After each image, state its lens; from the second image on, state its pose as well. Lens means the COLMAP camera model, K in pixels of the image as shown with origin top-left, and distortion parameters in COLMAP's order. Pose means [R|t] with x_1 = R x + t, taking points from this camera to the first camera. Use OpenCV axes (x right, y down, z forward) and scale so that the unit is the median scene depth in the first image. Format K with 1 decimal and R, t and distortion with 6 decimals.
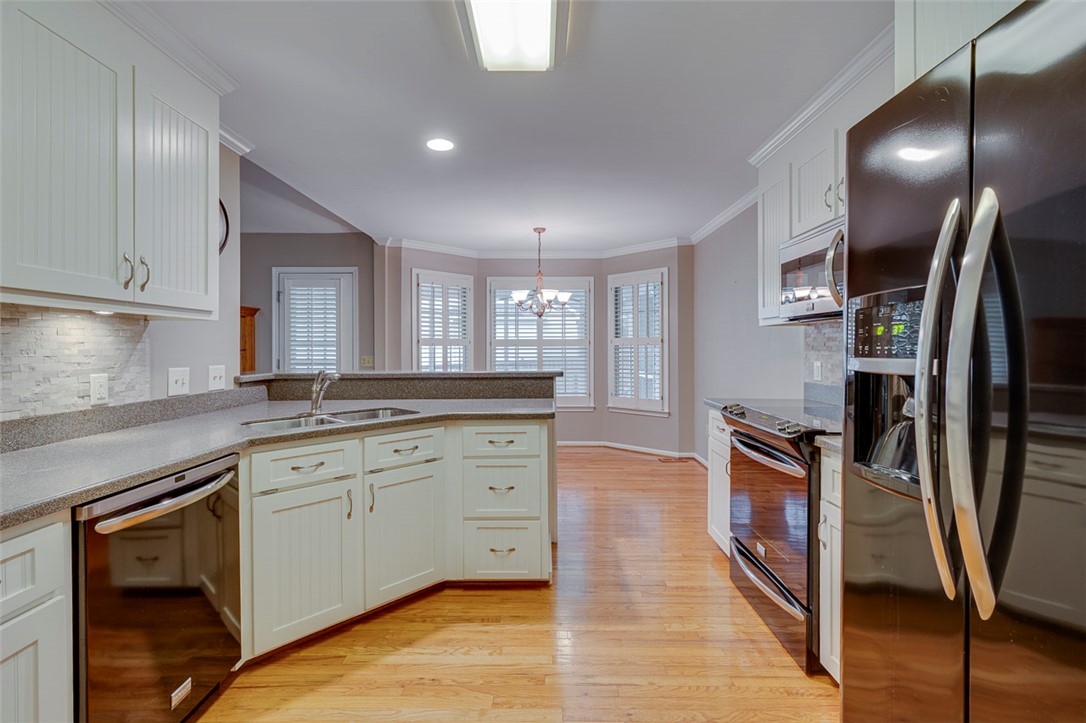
lens RADIAL K [[495.3, 0, 547.0], [0, 495.3, 349.9], [0, 0, 1]] dist [0.009356, -0.000886]
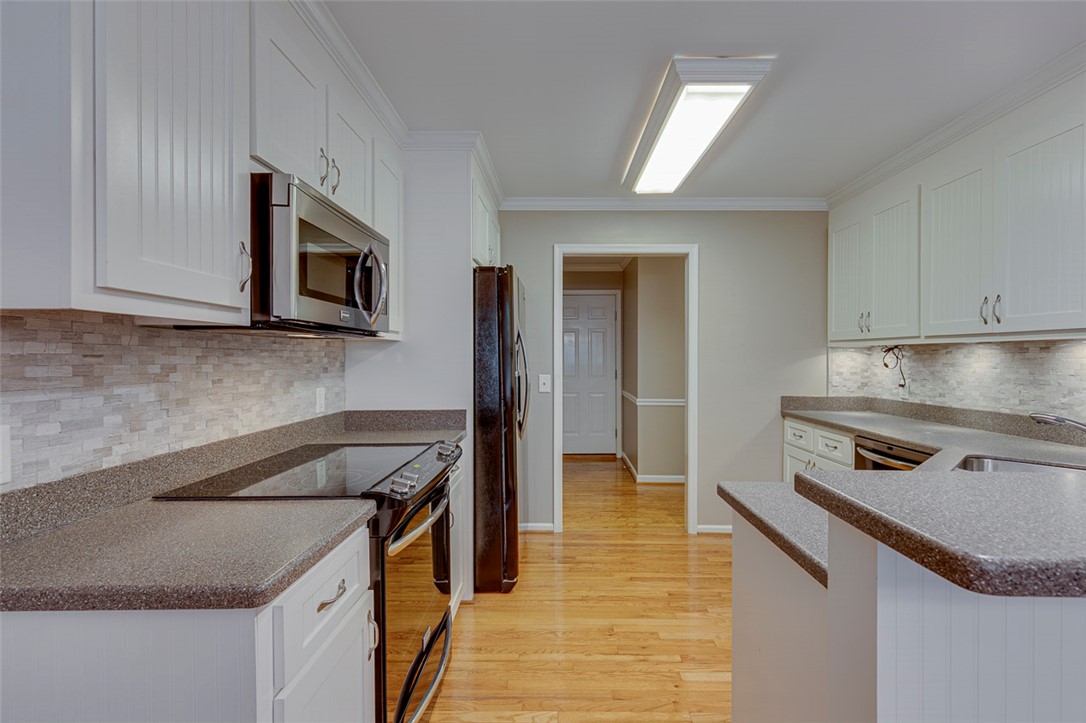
lens RADIAL K [[495.3, 0, 542.4], [0, 495.3, 360.5], [0, 0, 1]] dist [0.009356, -0.000886]
pose [[-0.999796, 0.002908, 0.019976, 0.312879], [0.003171, 0.999909, 0.013124, -0.045204], [-0.019936, 0.013185, -0.999714, 2.305460]]
